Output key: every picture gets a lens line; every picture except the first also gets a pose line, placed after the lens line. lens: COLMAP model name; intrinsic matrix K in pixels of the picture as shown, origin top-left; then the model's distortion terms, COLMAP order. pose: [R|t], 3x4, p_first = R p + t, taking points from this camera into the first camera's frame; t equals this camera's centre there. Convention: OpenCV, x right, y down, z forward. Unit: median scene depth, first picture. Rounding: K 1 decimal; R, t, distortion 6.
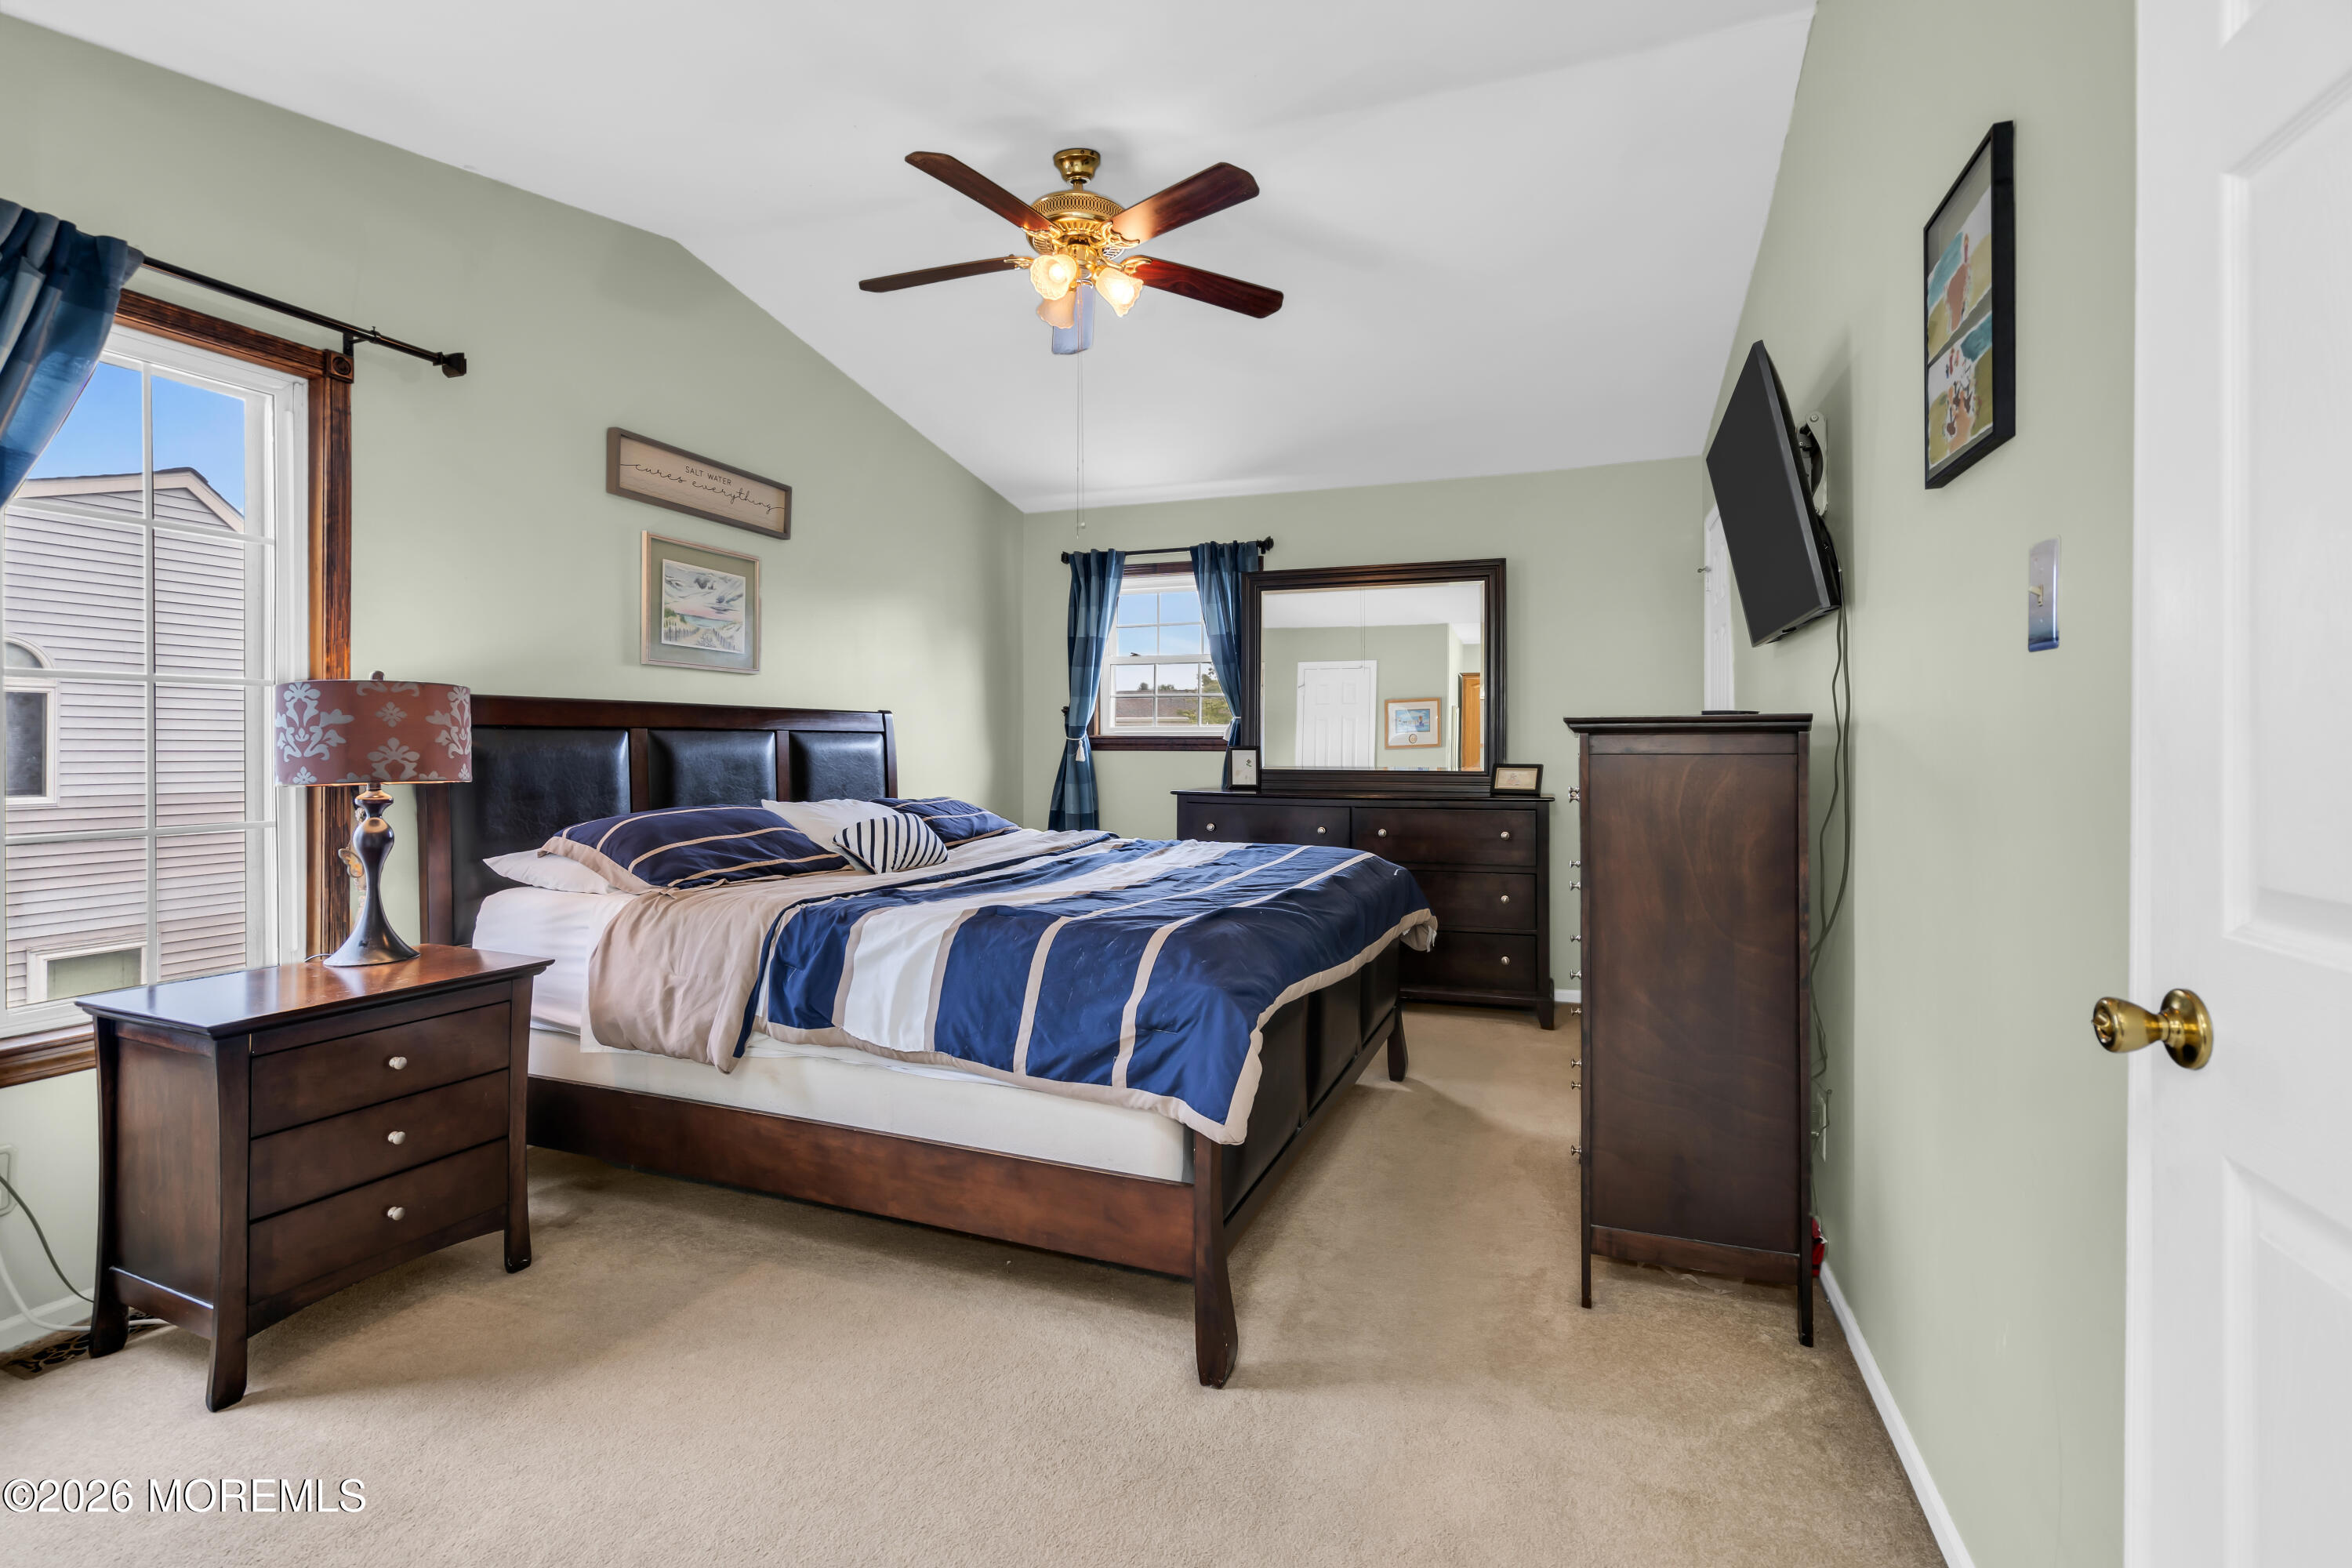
lens RADIAL K [[1096.6, 0, 1190.4], [0, 1096.6, 767.7], [0, 0, 1]] dist [-0.006401, 0.004134]
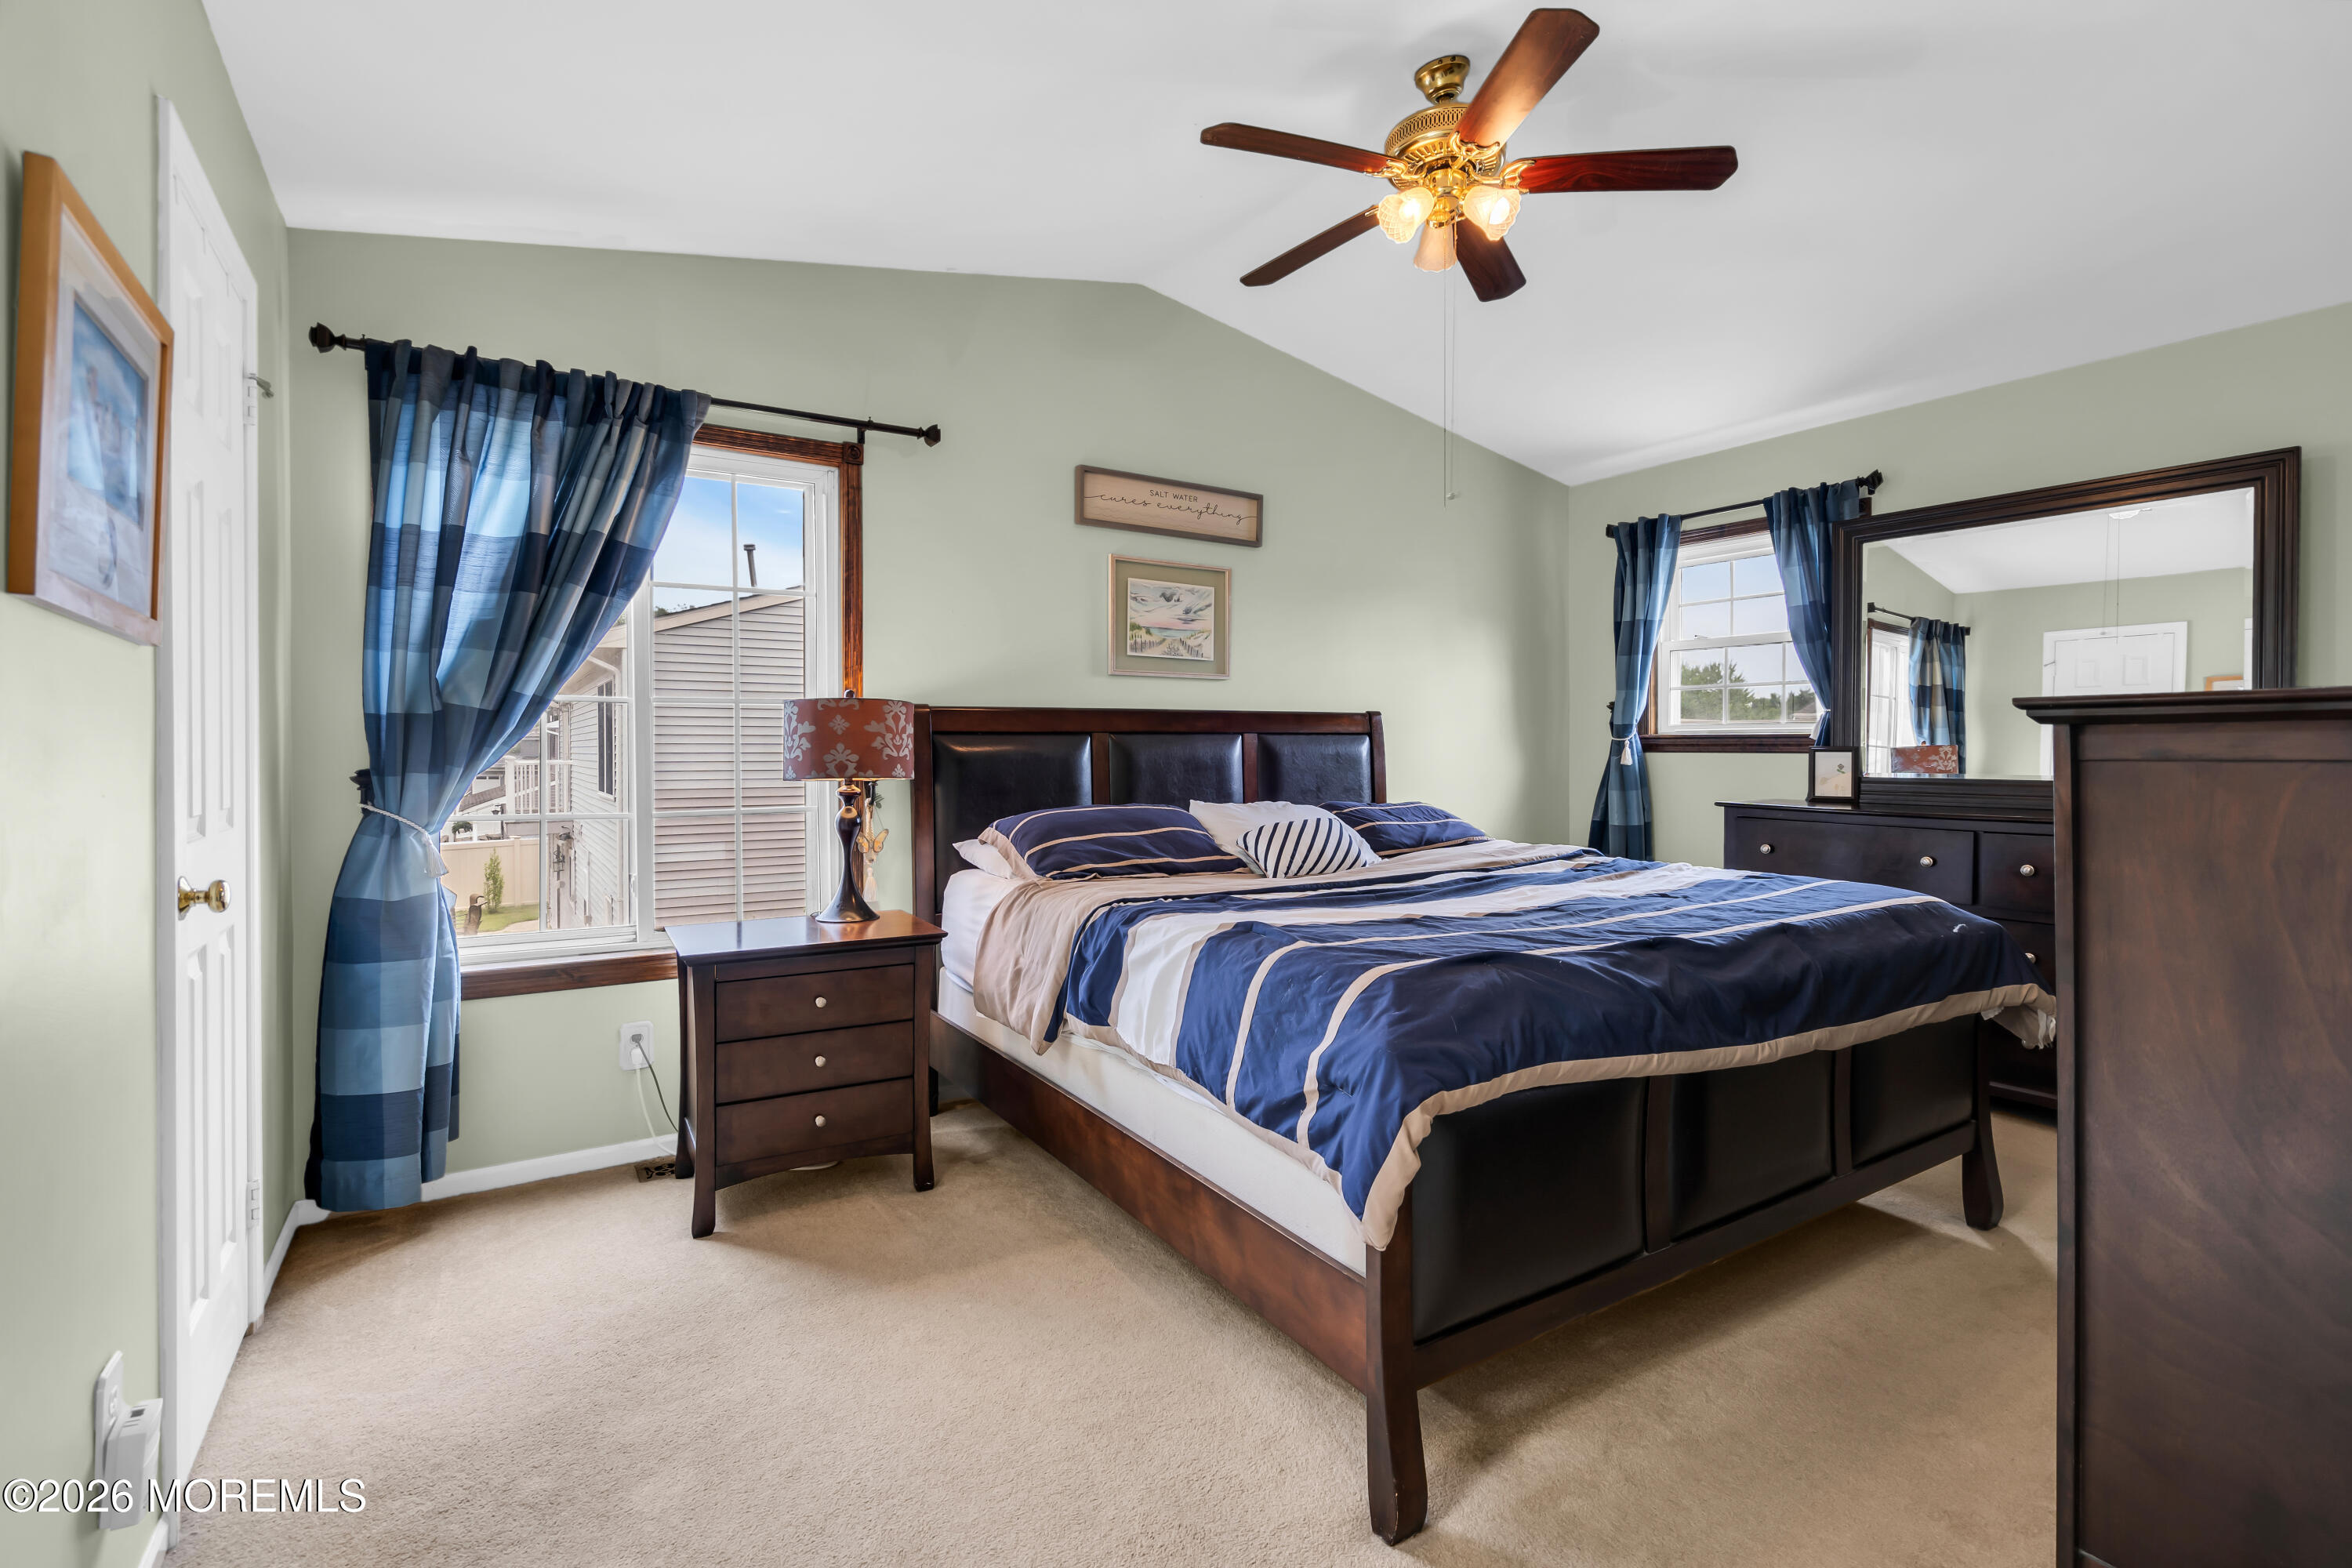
lens RADIAL K [[1096.6, 0, 1174.8], [0, 1096.6, 775.8], [0, 0, 1]] dist [-0.006401, 0.004134]
pose [[0.794123, 0.012705, -0.607624, 0.275872], [-0.008728, 0.999917, 0.009500, -0.004223], [0.607694, -0.002241, 0.794168, 0.190832]]
